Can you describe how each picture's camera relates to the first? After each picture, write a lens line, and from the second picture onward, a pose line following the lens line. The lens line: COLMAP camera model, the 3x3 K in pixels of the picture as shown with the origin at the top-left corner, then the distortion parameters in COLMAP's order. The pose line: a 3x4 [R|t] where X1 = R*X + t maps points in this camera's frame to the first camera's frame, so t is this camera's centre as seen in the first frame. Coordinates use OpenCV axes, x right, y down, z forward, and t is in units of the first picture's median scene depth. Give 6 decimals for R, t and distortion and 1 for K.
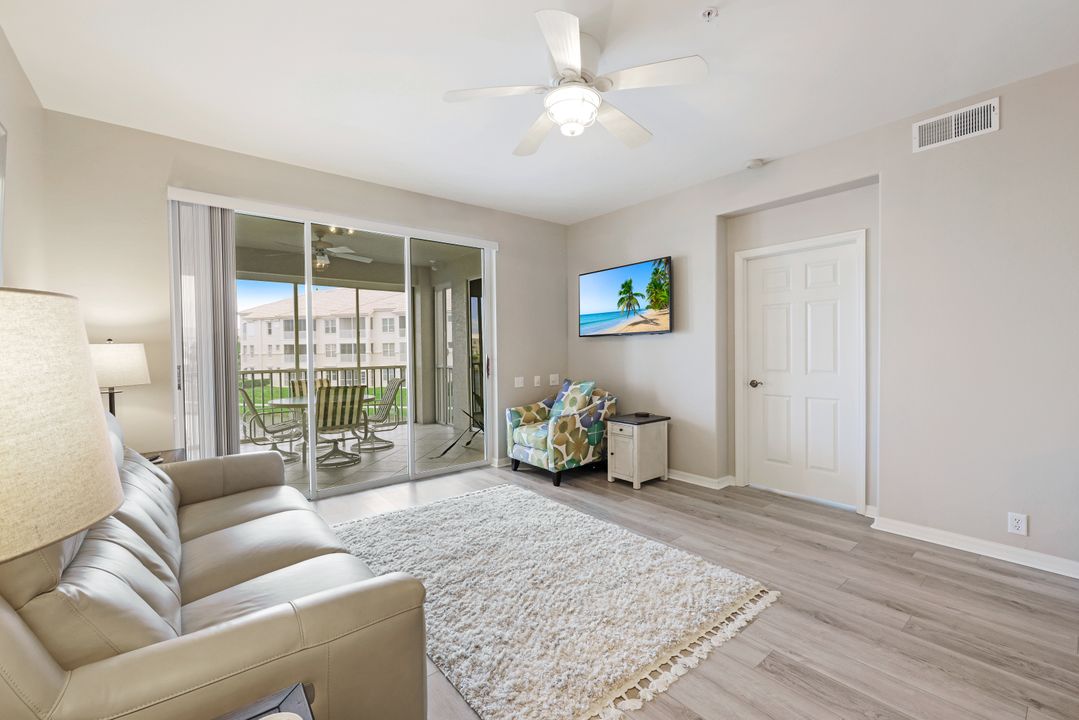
lens RADIAL K [[449.1, 0, 546.1], [0, 449.1, 354.2], [0, 0, 1]] dist [-0.003325, 0.000926]
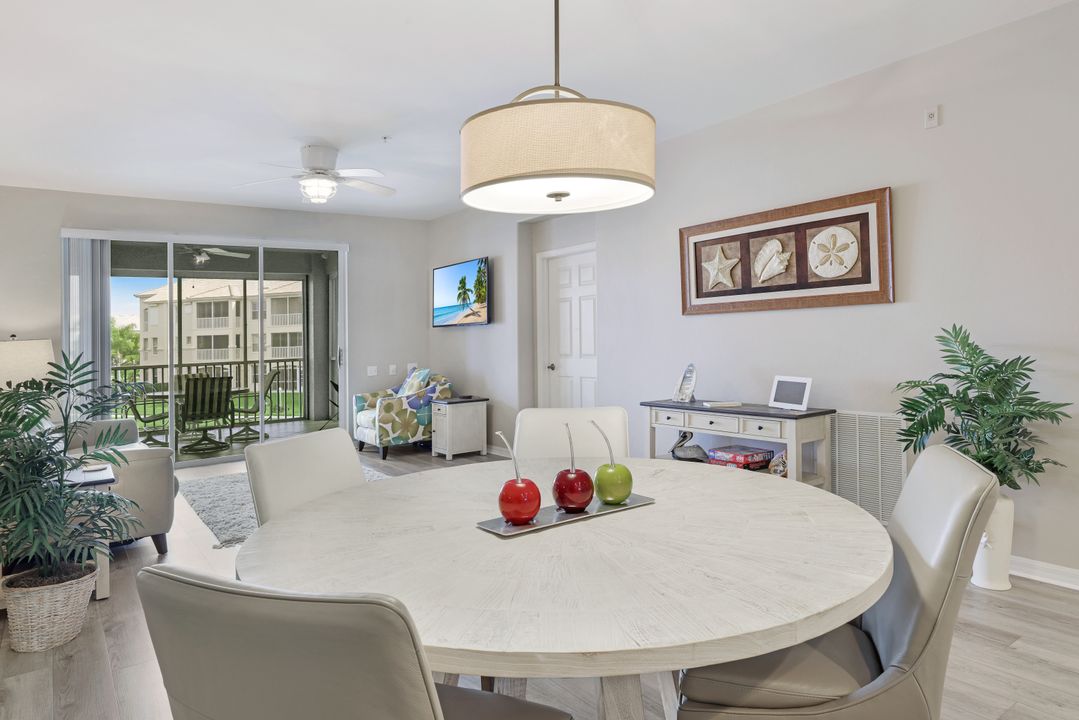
lens RADIAL K [[633.4, 0, 549.2], [0, 633.4, 305.0], [0, 0, 1]] dist [0.001138, -0.002894]
pose [[0.999410, -0.021980, -0.026377, 0.463543], [0.020421, 0.998109, -0.057972, 0.000278], [0.027601, 0.057399, 0.997970, -0.587226]]
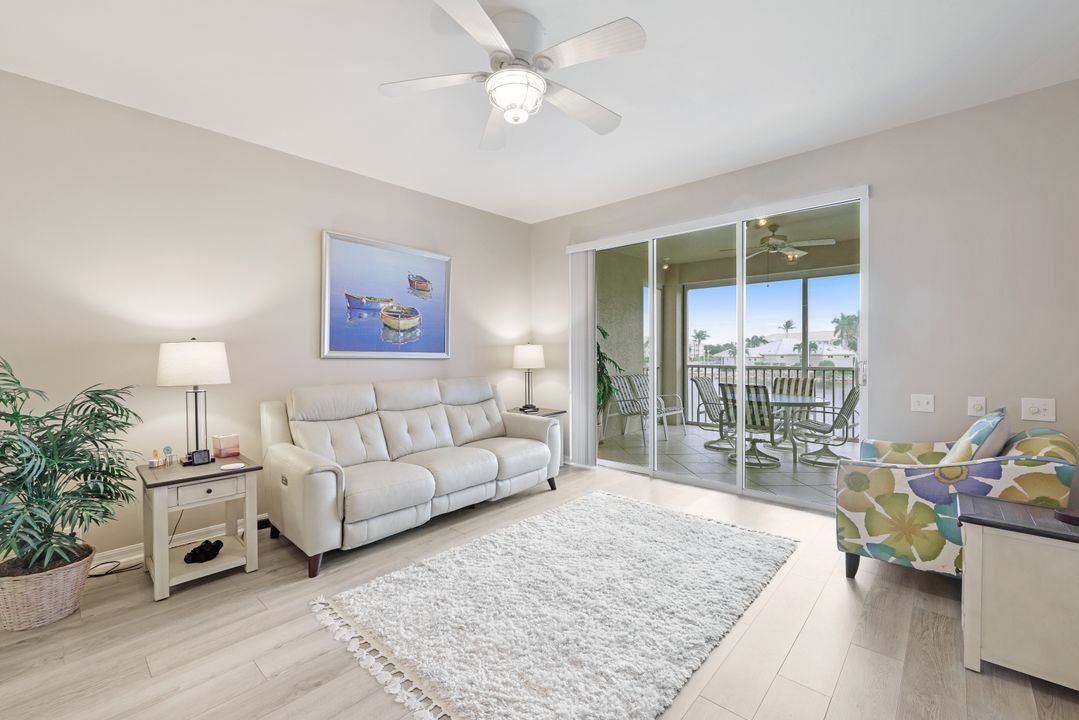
lens RADIAL K [[449.1, 0, 541.9], [0, 449.1, 358.6], [0, 0, 1]] dist [-0.003325, 0.000926]
pose [[0.147783, 0.026107, -0.988675, 0.511005], [-0.005295, 0.999658, 0.025606, -0.010560], [0.989006, 0.001451, 0.147871, 0.467747]]
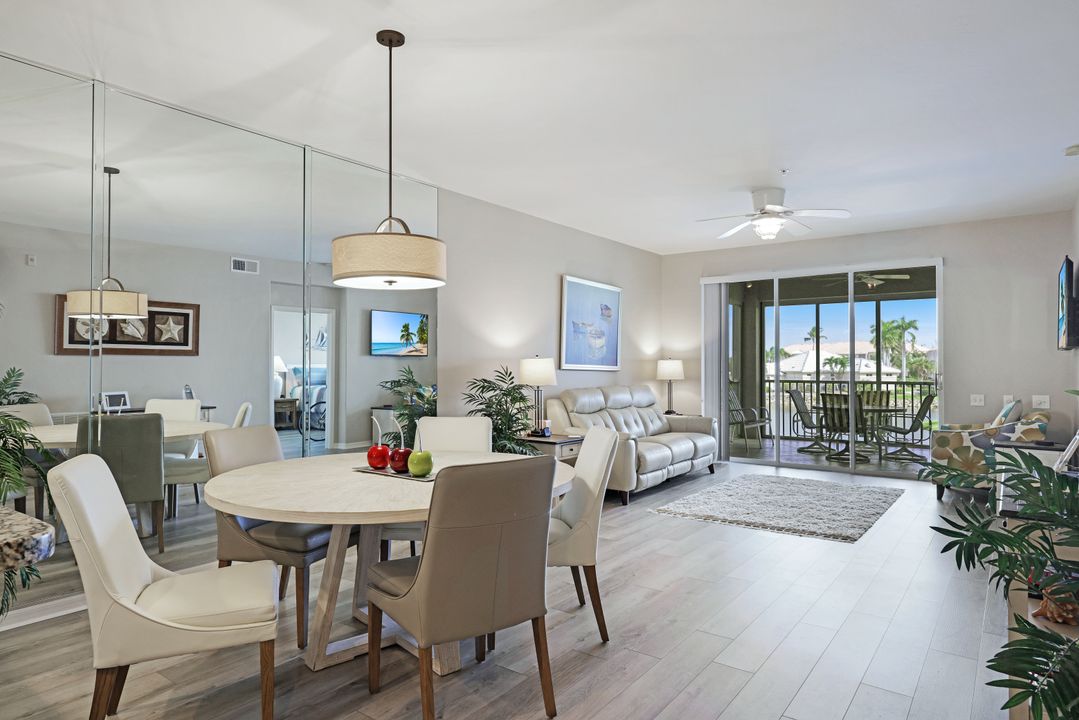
lens RADIAL K [[633.4, 0, 543.1], [0, 633.4, 359.3], [0, 0, 1]] dist [0.001138, -0.002894]
pose [[0.243357, 0.001050, -0.969936, 1.119500], [-0.012170, 0.999924, -0.001971, -0.010186], [0.969860, 0.012284, 0.243352, -0.213388]]
